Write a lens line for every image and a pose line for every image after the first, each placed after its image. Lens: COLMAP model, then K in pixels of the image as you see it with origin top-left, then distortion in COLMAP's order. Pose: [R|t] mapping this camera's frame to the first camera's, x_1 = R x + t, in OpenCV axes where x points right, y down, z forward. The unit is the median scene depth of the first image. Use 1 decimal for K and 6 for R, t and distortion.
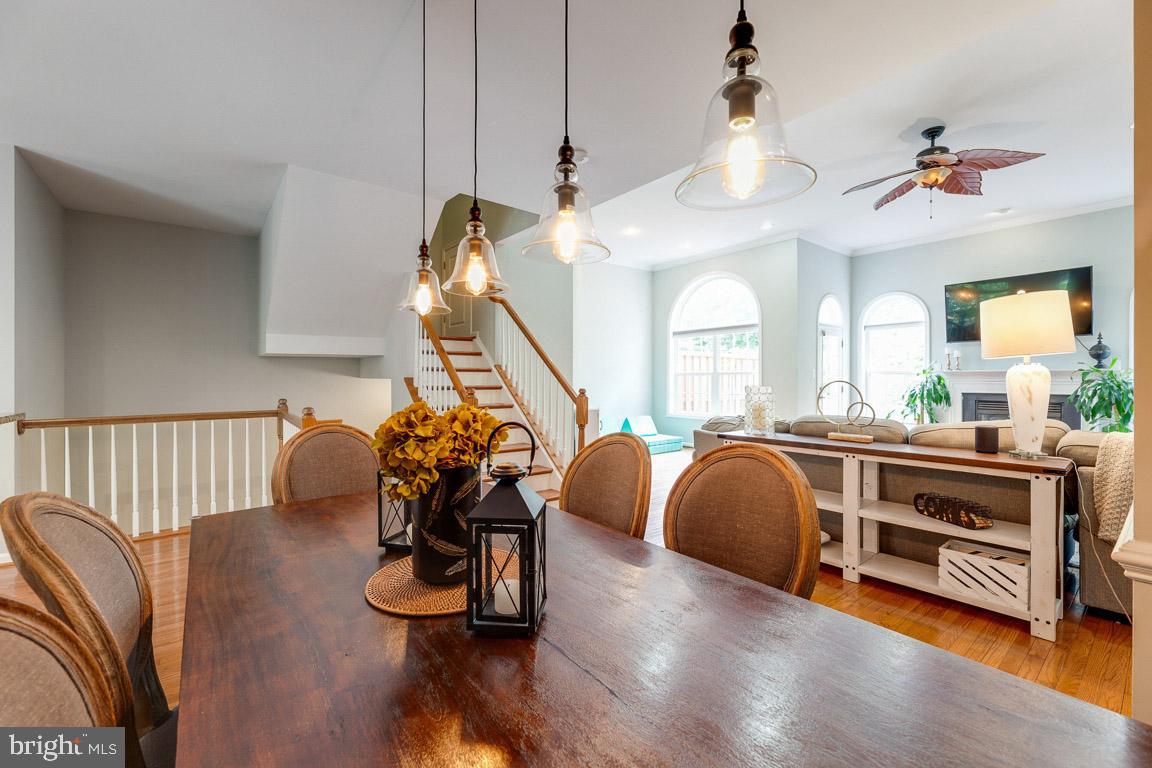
lens RADIAL K [[477.4, 0, 577.0], [0, 477.4, 379.4], [0, 0, 1]] dist [0.001852, 0.000412]
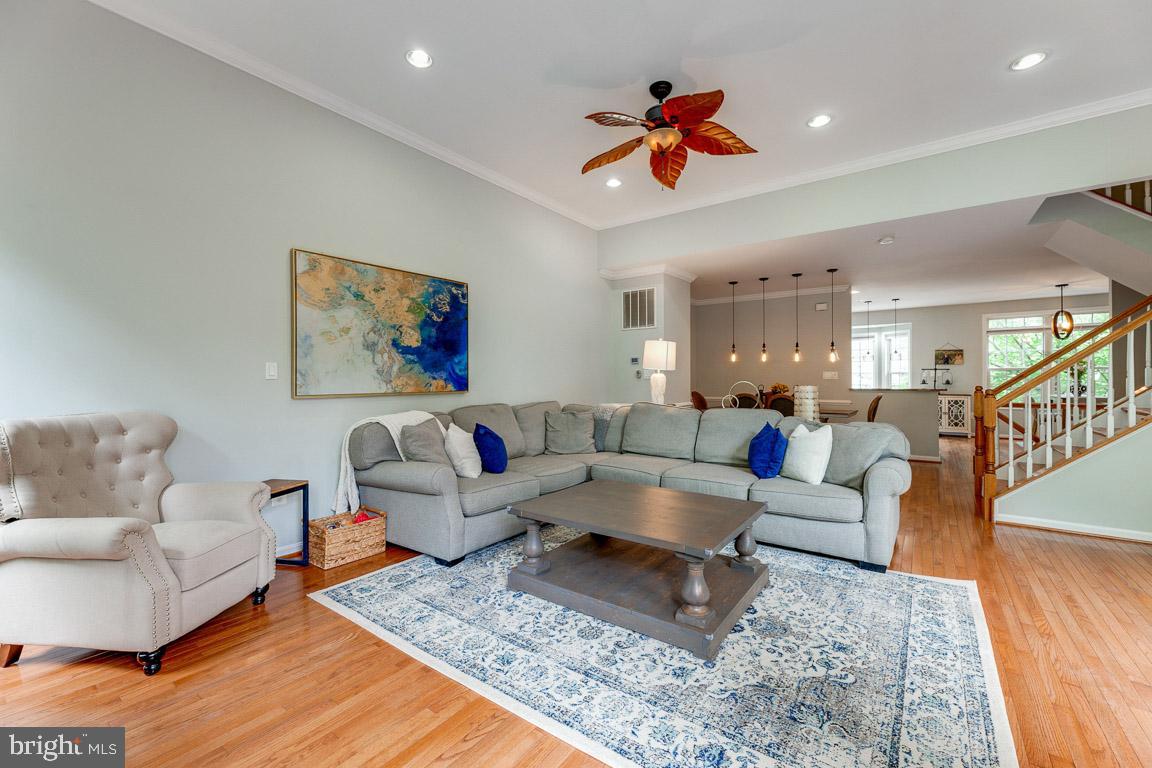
lens RADIAL K [[468.1, 0, 581.2], [0, 468.1, 383.5], [0, 0, 1]] dist [0.001397, 0.000076]
pose [[-0.962452, 0.005228, -0.271400, 0.667399], [0.002728, 0.999950, 0.009587, -0.002667], [0.271437, 0.008487, -0.962419, 1.072191]]
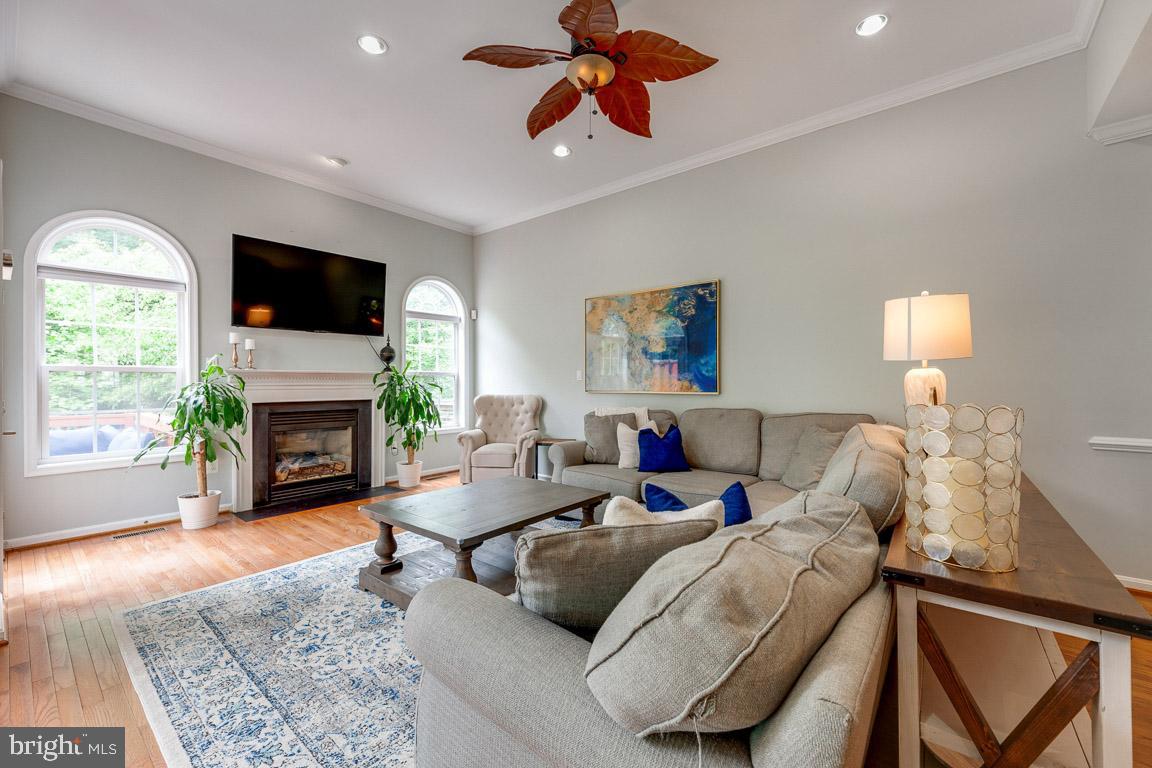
lens RADIAL K [[468.1, 0, 581.2], [0, 468.1, 383.5], [0, 0, 1]] dist [0.001397, 0.000076]
pose [[-0.227302, -0.003046, 0.973820, 0.063170], [0.001645, 0.999992, 0.003512, -0.000894], [-0.973823, 0.002400, -0.227295, 0.709689]]
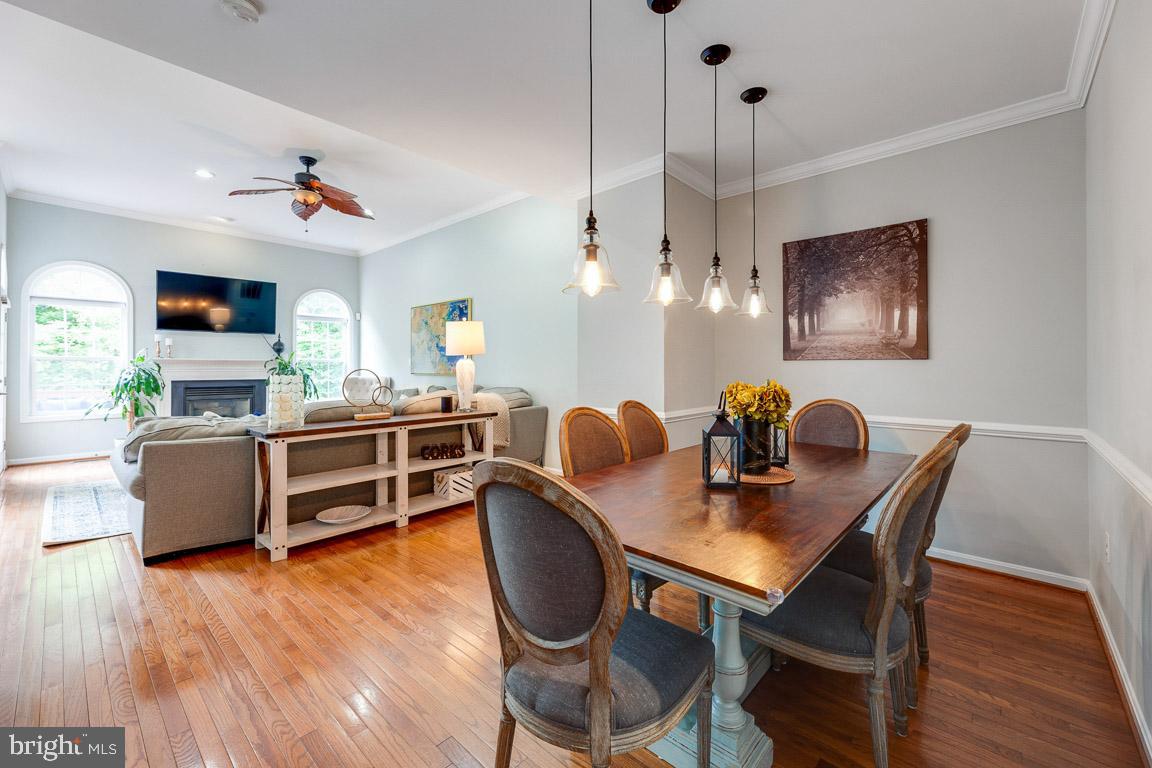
lens RADIAL K [[468.4, 0, 579.8], [0, 468.4, 362.2], [0, 0, 1]] dist [0.000283, -0.000154]
pose [[-0.173398, 0.010095, 0.984800, -0.320539], [-0.000188, 0.999947, -0.010283, -0.000774], [-0.984852, -0.001968, -0.173387, 0.327085]]
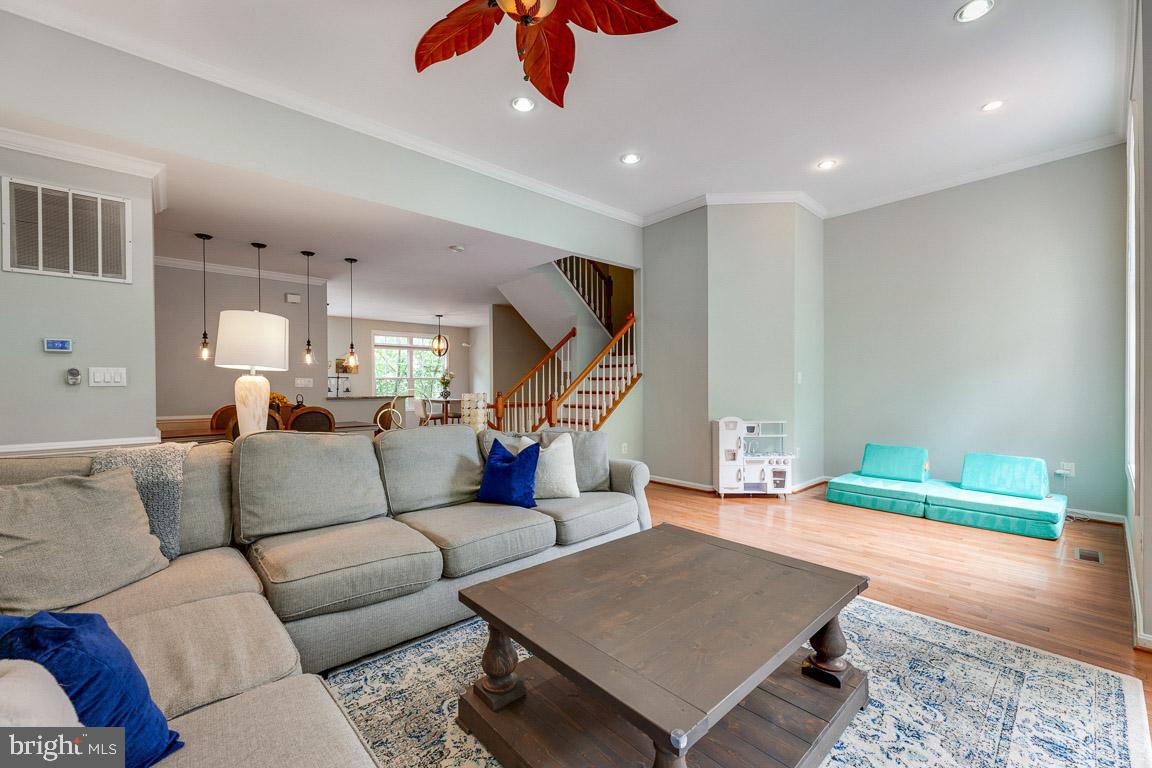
lens RADIAL K [[467.4, 0, 578.0], [0, 467.4, 386.8], [0, 0, 1]] dist [0.002105, 0.000352]
pose [[0.065304, 0.003244, -0.997860, 0.762248], [0.004233, 0.999985, 0.003528, -0.002081], [0.997856, -0.004455, 0.065289, 0.624109]]
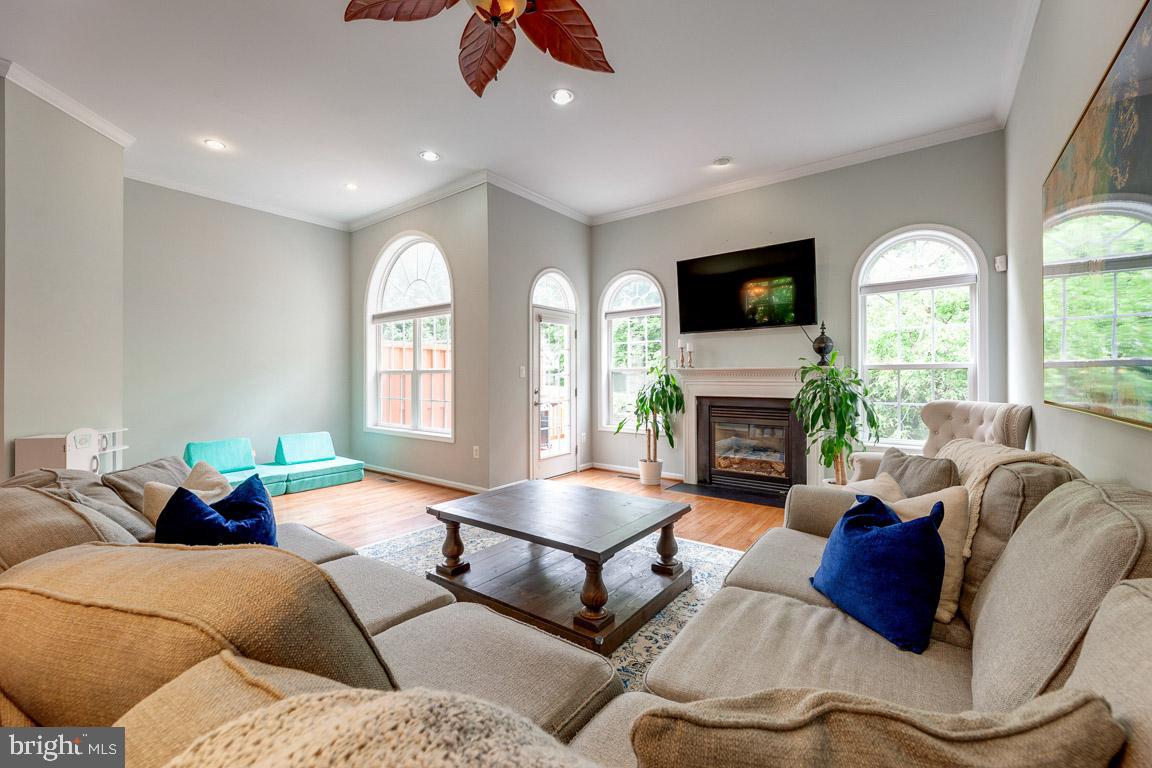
lens RADIAL K [[473.8, 0, 579.1], [0, 473.8, 373.0], [0, 0, 1]] dist [-0.000528, 0.000021]
pose [[0.965757, -0.000951, 0.259447, 0.414761], [0.003220, 0.999960, -0.008319, -0.004396], [-0.259429, 0.008869, 0.965722, 0.285403]]
